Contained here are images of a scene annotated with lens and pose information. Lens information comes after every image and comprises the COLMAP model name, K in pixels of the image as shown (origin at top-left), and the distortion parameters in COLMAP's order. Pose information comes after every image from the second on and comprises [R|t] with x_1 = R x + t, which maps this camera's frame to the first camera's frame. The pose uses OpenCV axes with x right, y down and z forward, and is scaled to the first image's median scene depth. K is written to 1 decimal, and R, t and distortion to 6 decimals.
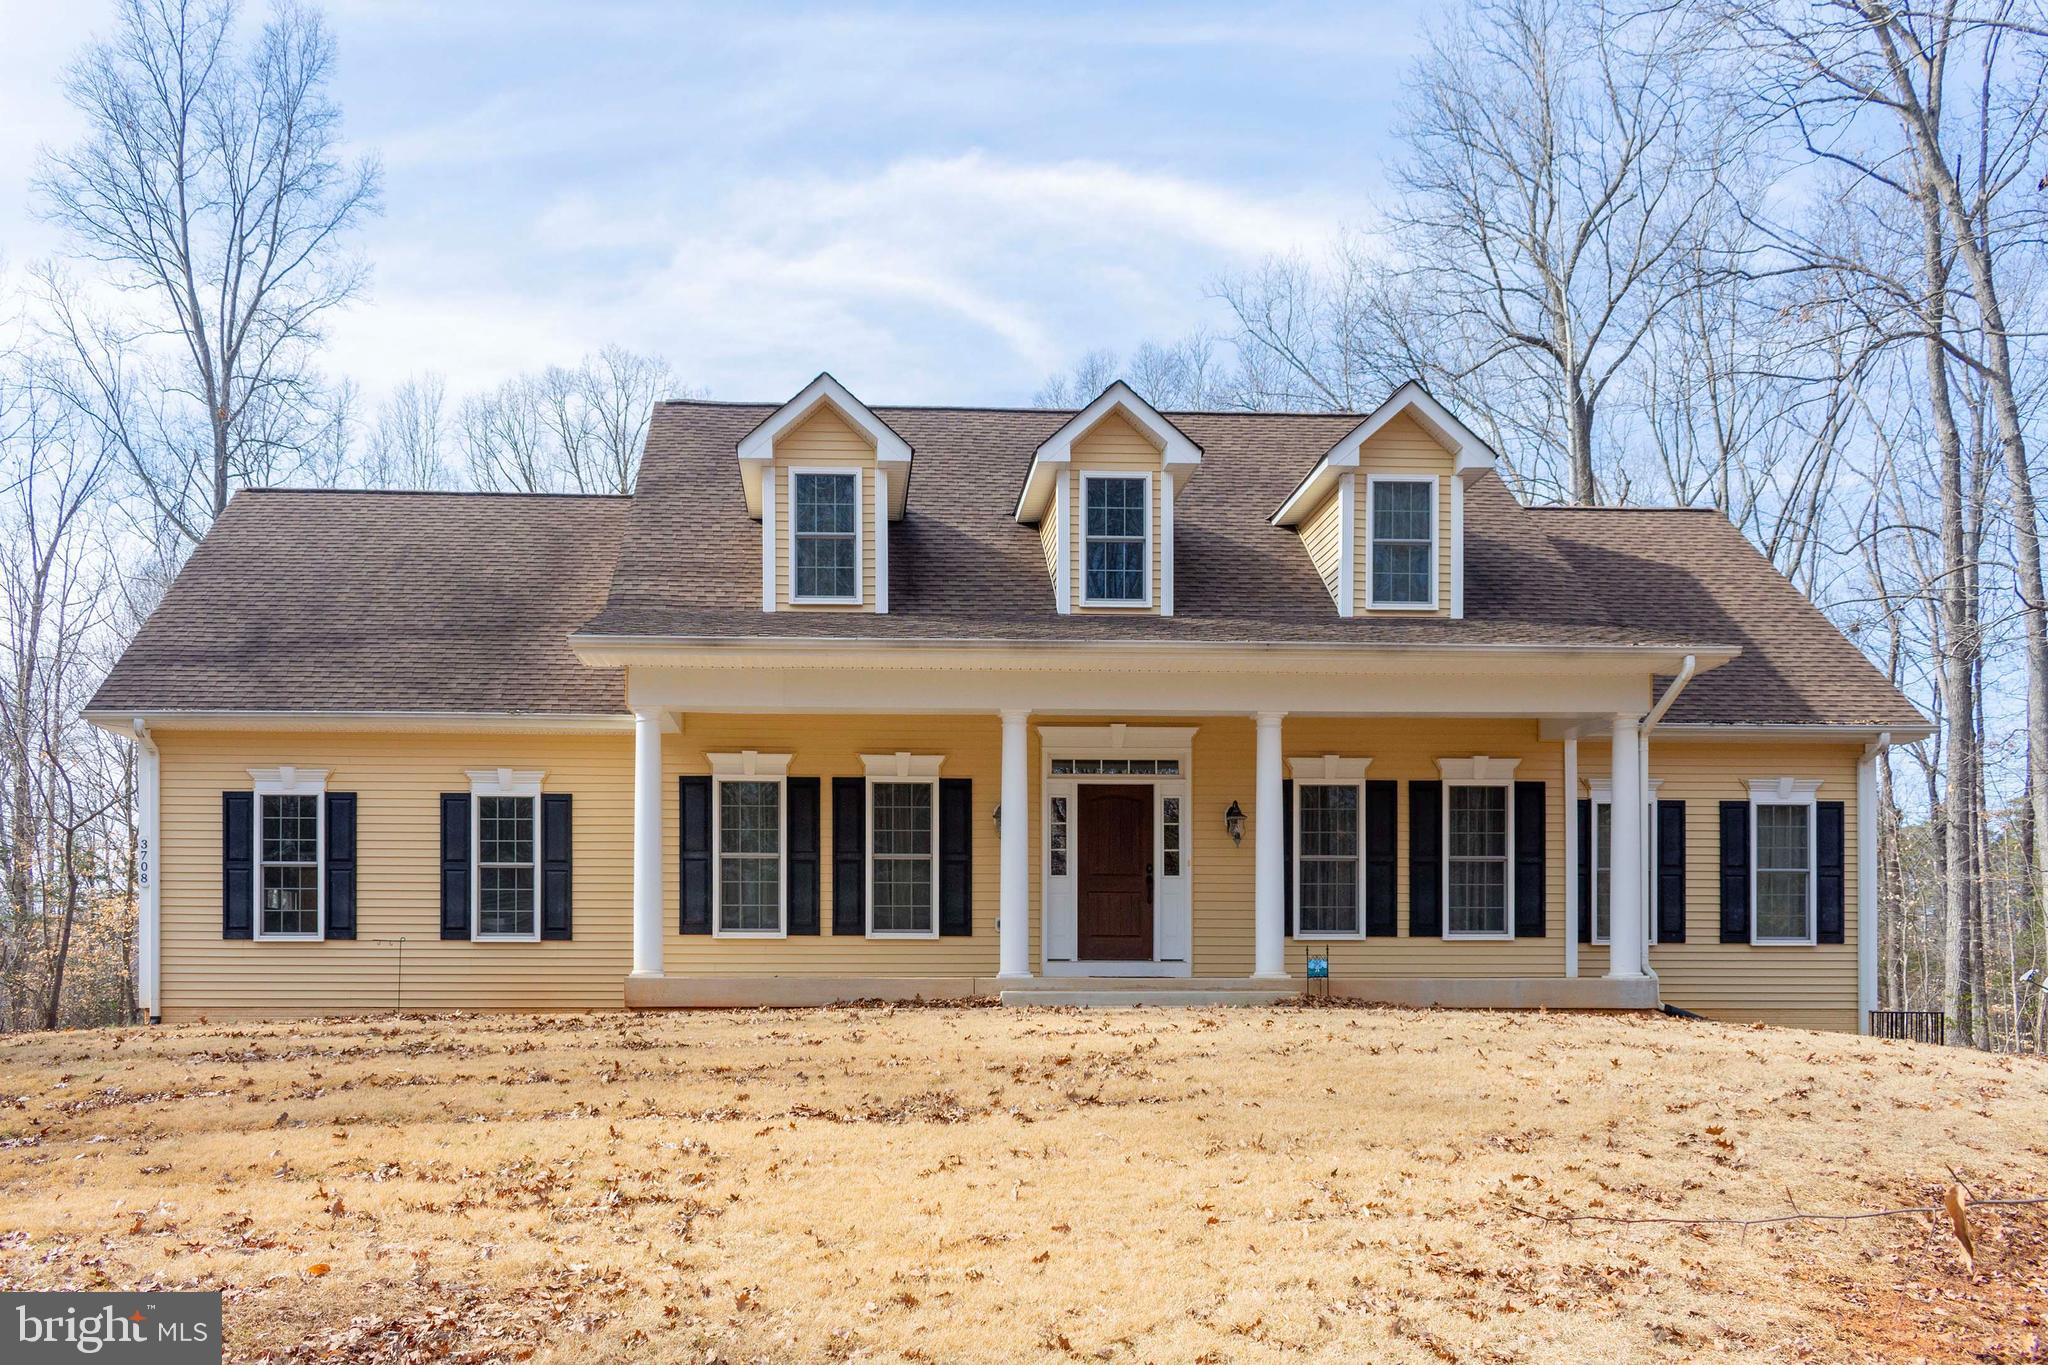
lens RADIAL K [[1621.5, 0, 1020.4], [0, 1621.5, 998.4], [0, 0, 1]] dist [0.003654, 0.008139]
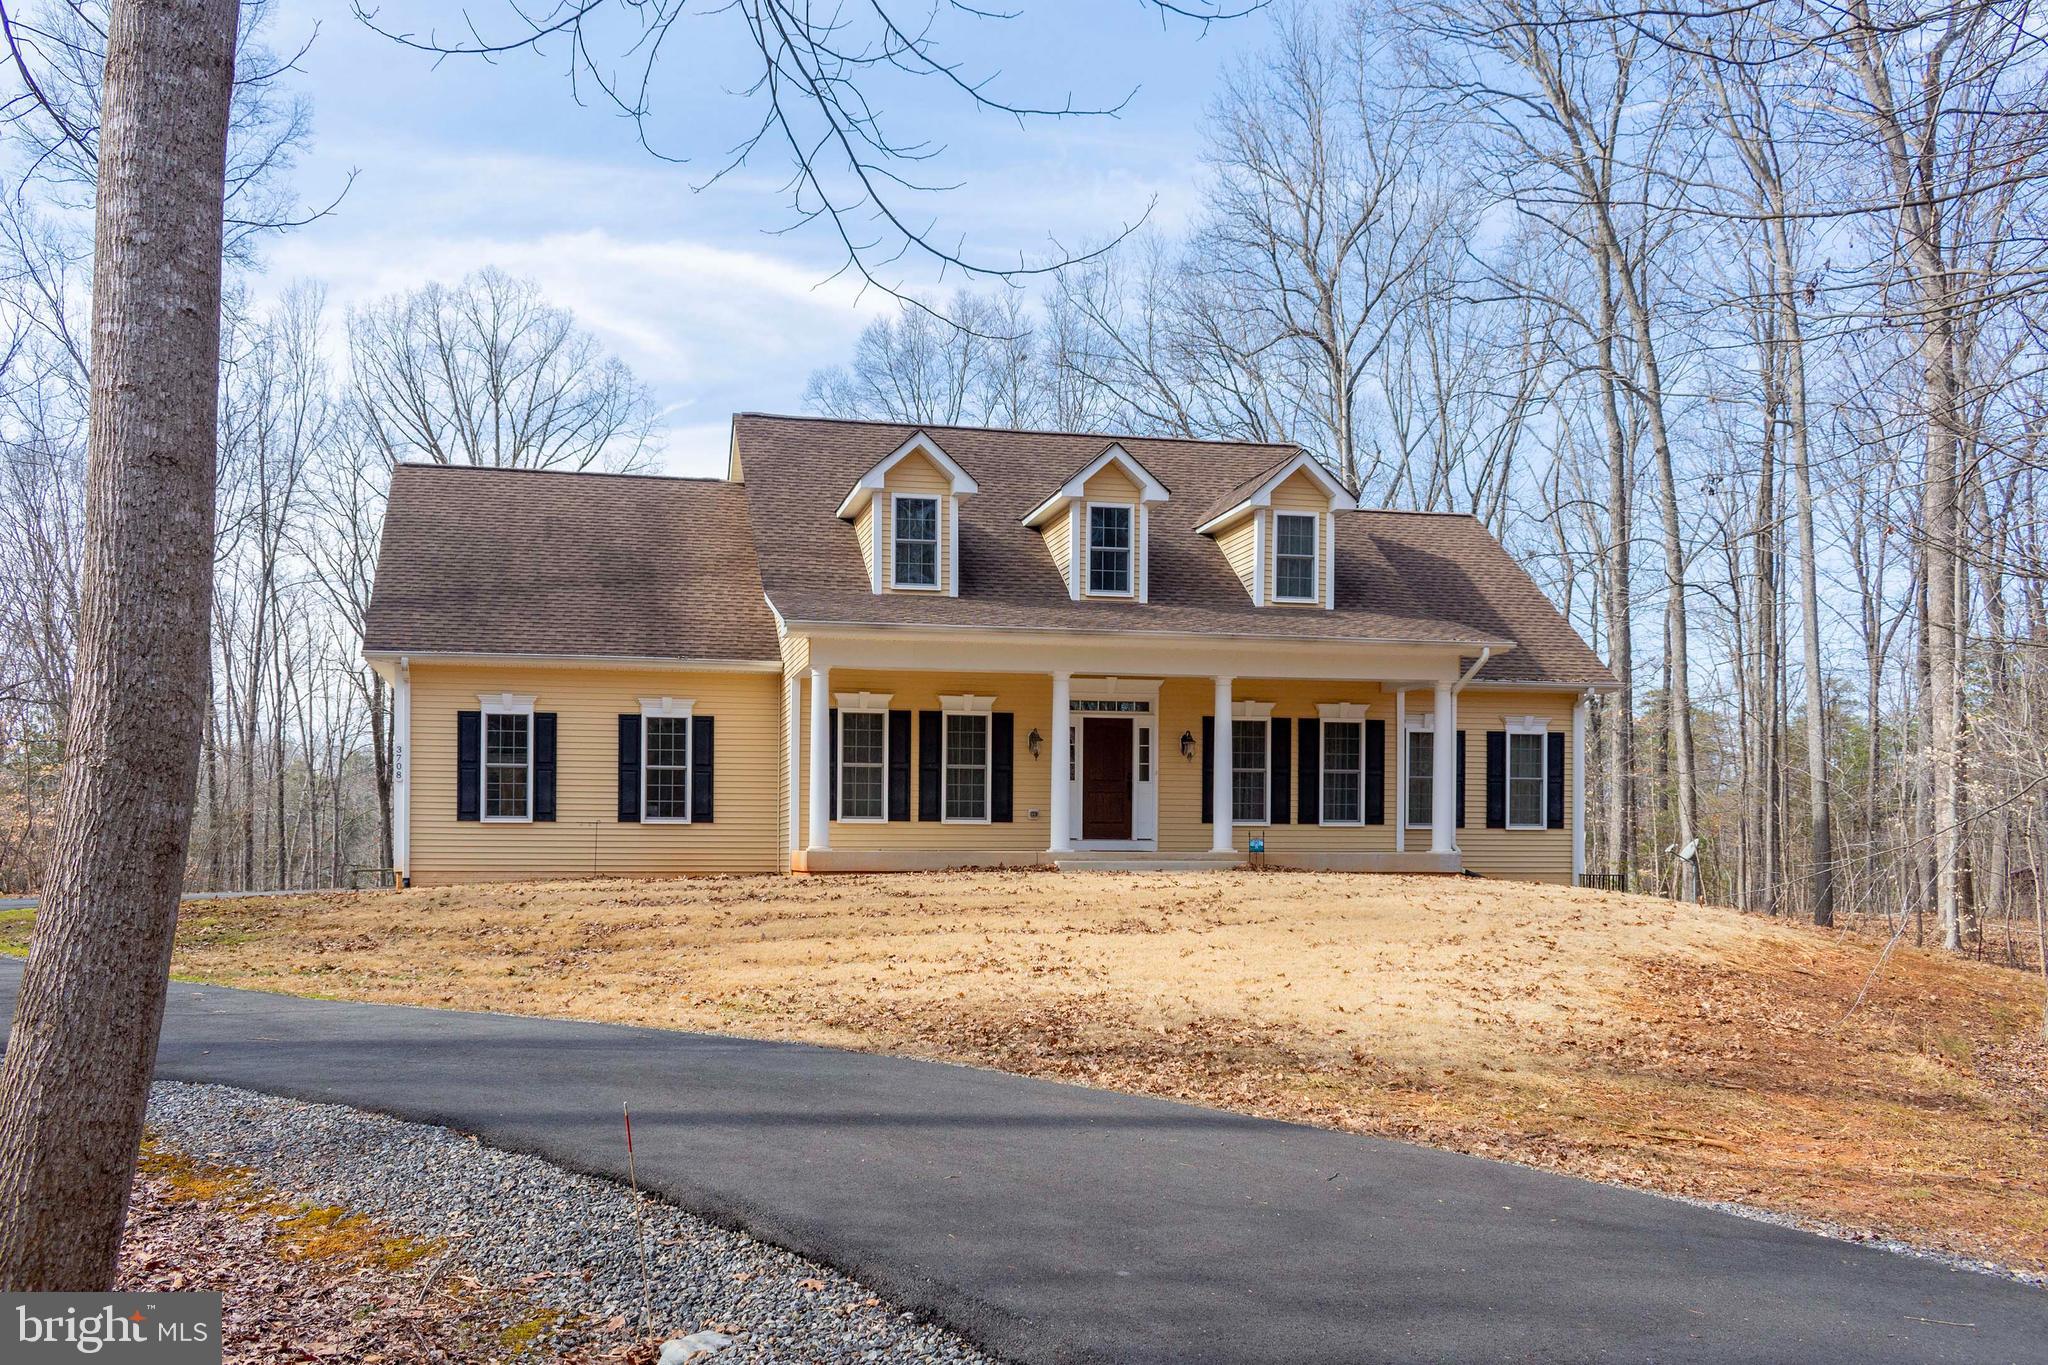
lens RADIAL K [[1595.2, 0, 1024.0], [0, 1595.2, 889.3], [0, 0, 1]] dist [0.003695, 0.001765]
pose [[0.984277, -0.001709, 0.176626, -0.264323], [-0.001072, 0.999877, 0.015649, -0.000928], [-0.176631, -0.015592, 0.984154, -0.389411]]
